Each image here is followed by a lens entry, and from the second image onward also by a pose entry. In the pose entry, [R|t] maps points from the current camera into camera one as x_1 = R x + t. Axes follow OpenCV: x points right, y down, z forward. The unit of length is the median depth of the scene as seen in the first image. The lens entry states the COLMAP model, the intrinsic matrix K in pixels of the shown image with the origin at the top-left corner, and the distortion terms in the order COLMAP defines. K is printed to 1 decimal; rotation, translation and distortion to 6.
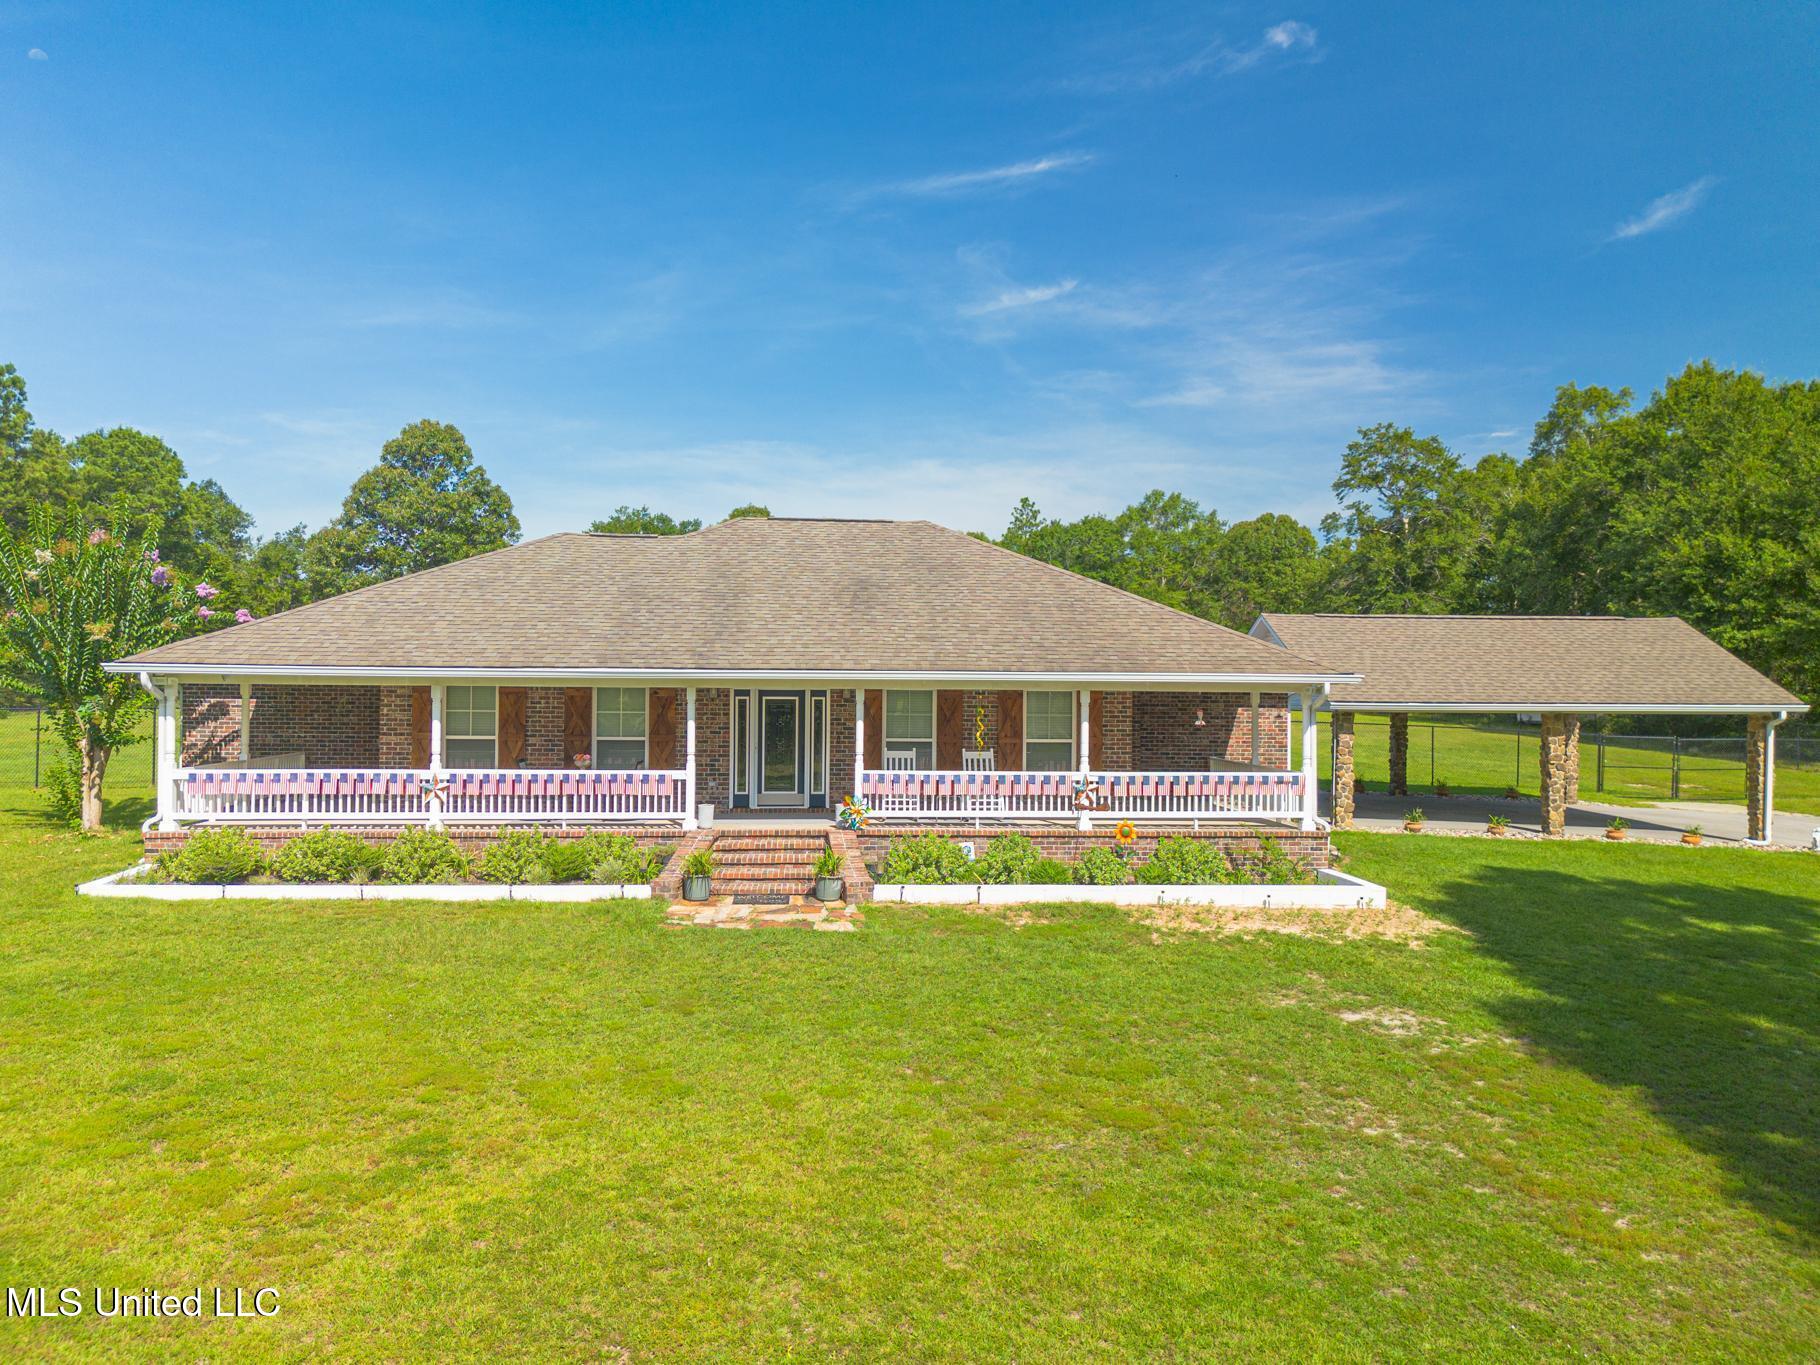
lens RADIAL K [[1295.9, 0, 910.0], [0, 1295.9, 682.5], [0, 0, 1]] dist [-0.005466, -0.005842]
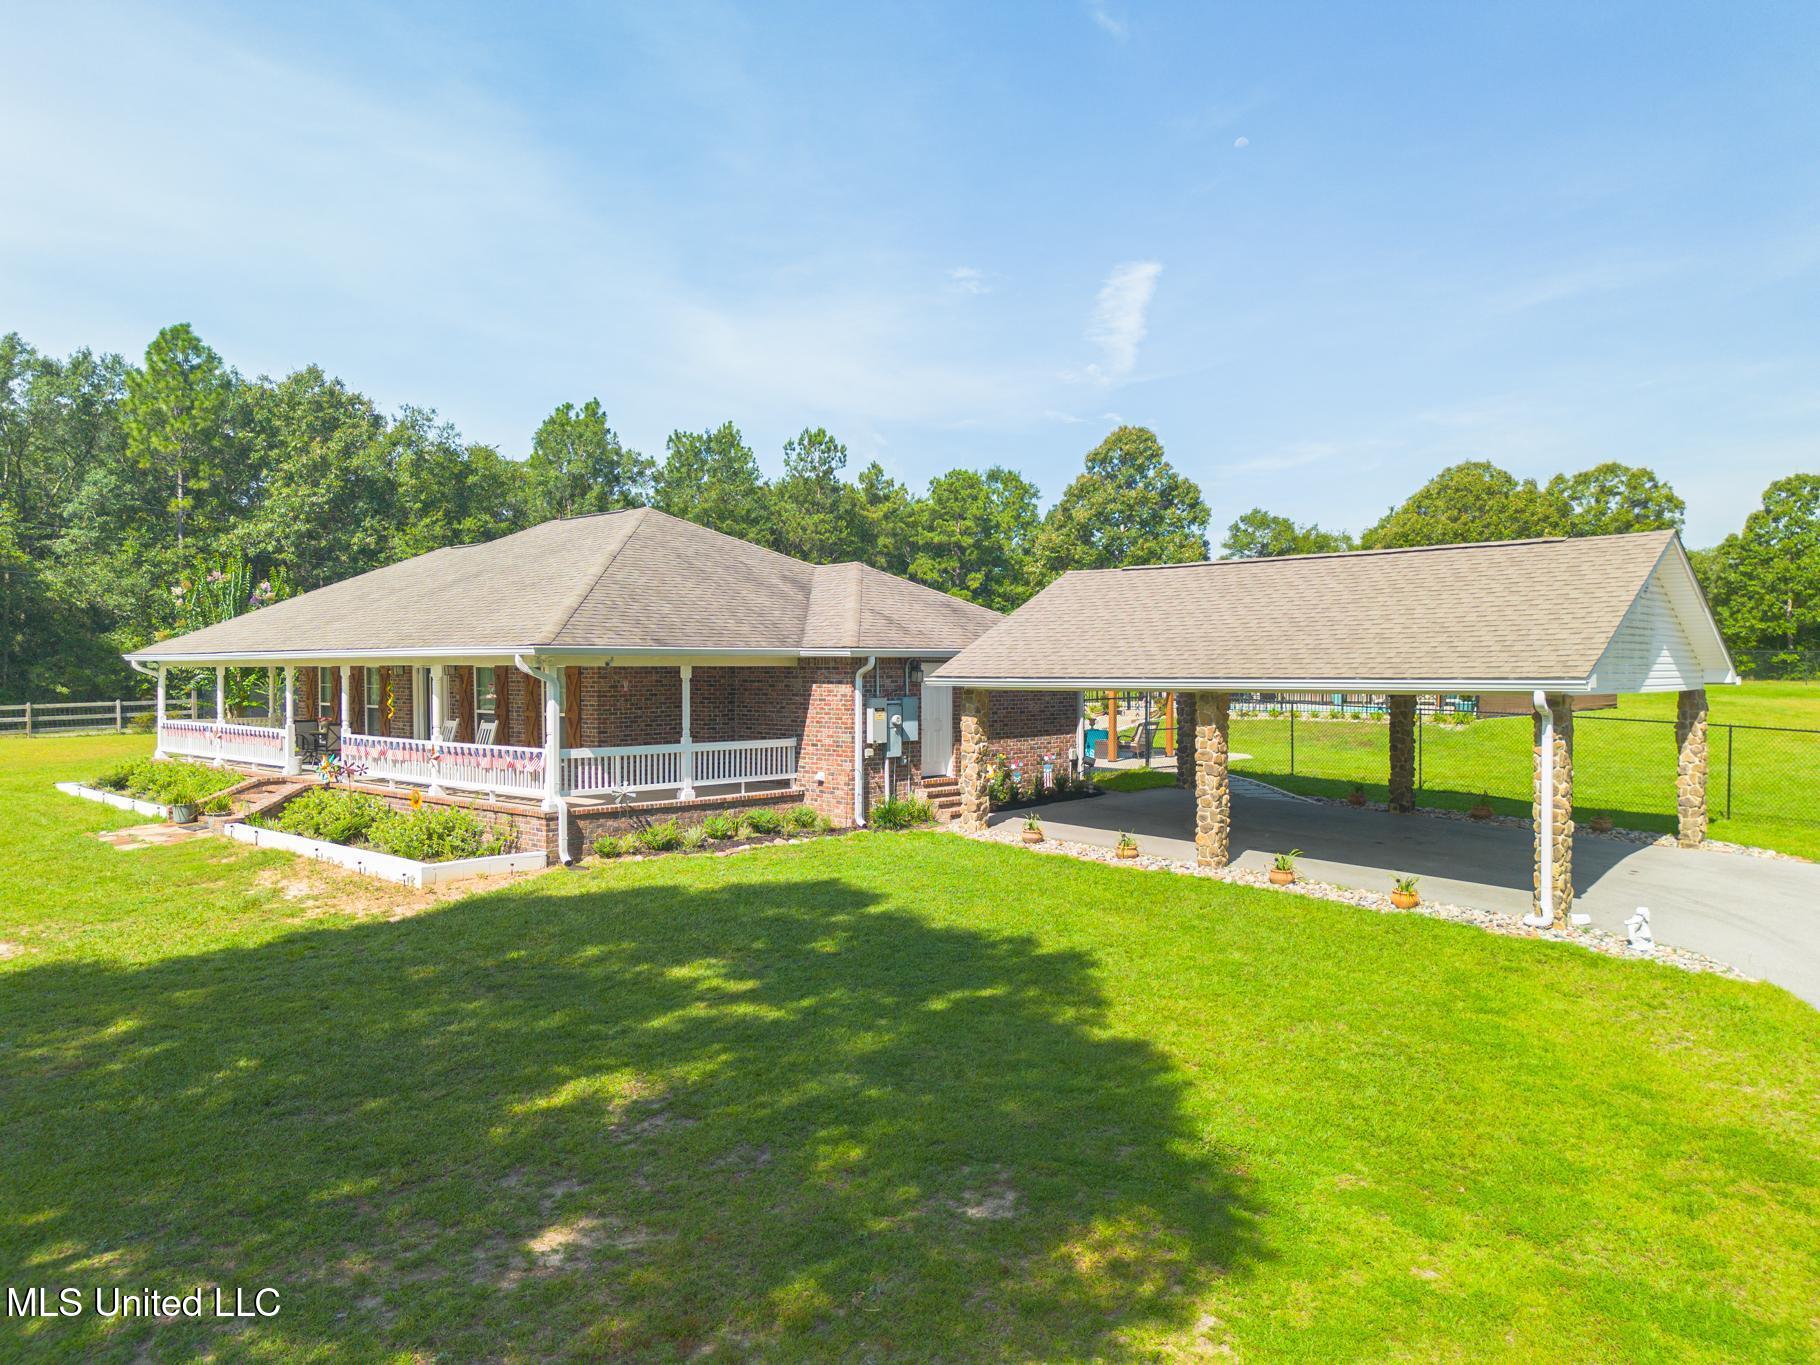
lens RADIAL K [[1295.9, 0, 910.0], [0, 1295.9, 682.5], [0, 0, 1]] dist [-0.005466, -0.005842]
pose [[0.699692, -0.001623, -0.714443, 0.424021], [0.006800, 0.999967, 0.004389, 0.006936], [0.714413, -0.007929, 0.699680, 0.192051]]
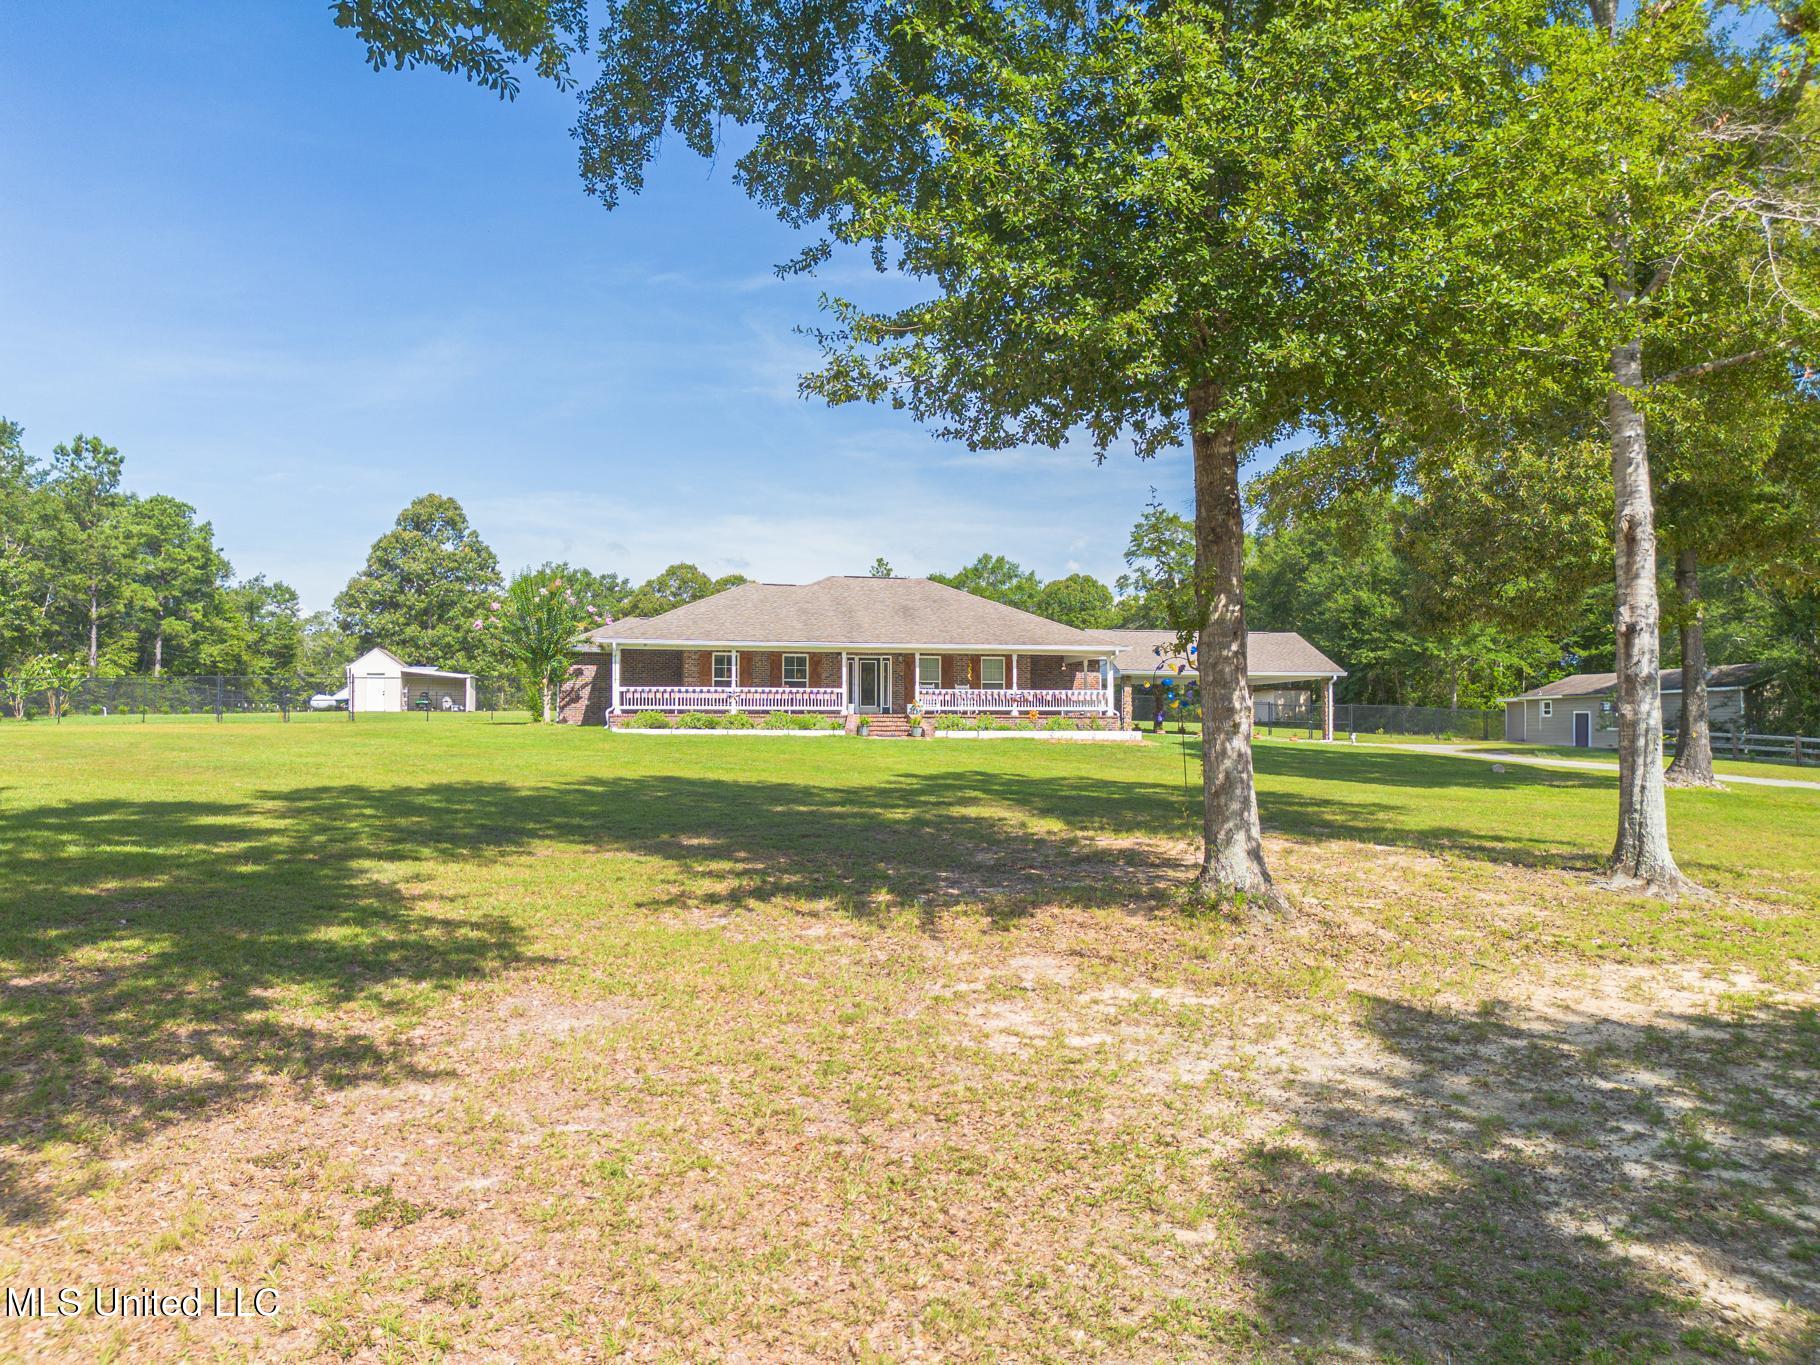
lens RADIAL K [[1295.9, 0, 910.0], [0, 1295.9, 682.5], [0, 0, 1]] dist [-0.005466, -0.005842]
pose [[0.989227, -0.001321, 0.146386, -0.137186], [0.007553, 0.999088, -0.042027, 0.054182], [-0.146197, 0.042680, 0.988334, -0.442088]]
